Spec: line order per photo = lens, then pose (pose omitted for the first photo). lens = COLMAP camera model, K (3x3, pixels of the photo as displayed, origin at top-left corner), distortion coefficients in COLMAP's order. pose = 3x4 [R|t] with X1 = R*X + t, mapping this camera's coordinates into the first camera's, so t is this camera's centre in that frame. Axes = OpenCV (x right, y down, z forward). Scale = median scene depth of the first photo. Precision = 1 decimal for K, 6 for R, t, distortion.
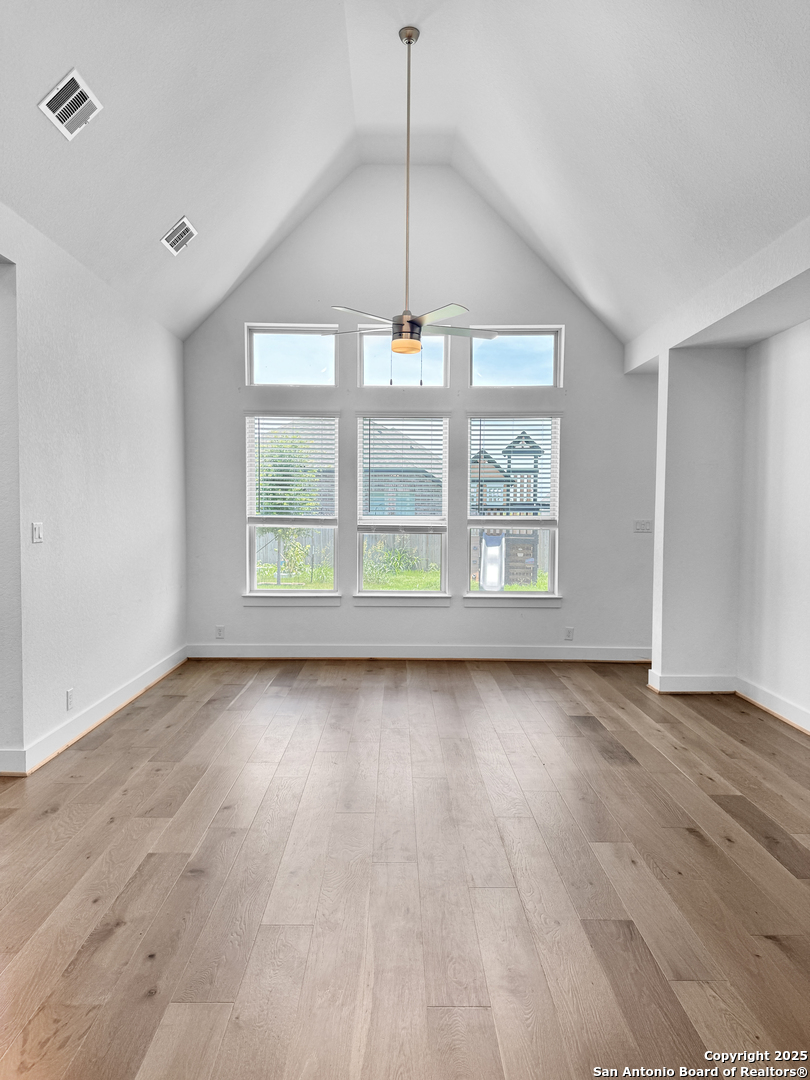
lens RADIAL K [[760.7, 0, 401.4], [0, 760.7, 540.9], [0, 0, 1]] dist [0.076654, -0.092090]
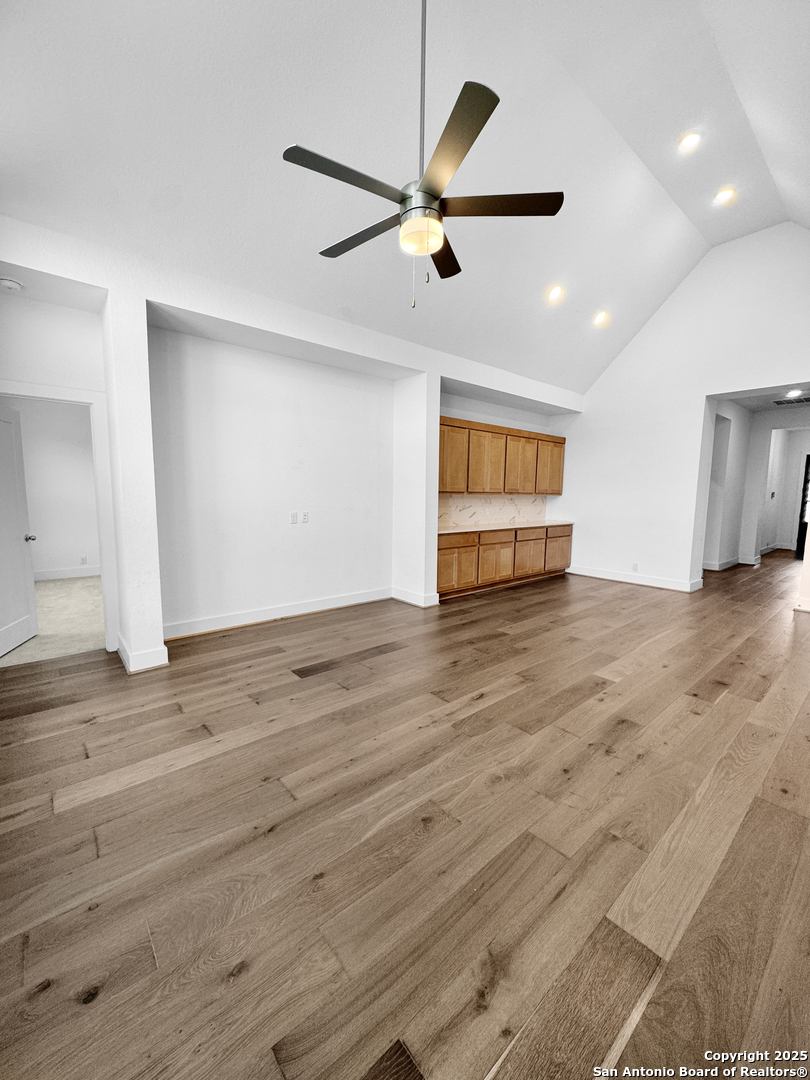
lens RADIAL K [[430.8, 0, 405.7], [0, 430.8, 538.9], [0, 0, 1]] dist [-0.002496, 0.000346]
pose [[-0.643887, -0.101192, 0.758400, -0.316815], [0.015446, 0.989294, 0.145114, -0.044647], [-0.764965, 0.105151, -0.635431, 1.328647]]
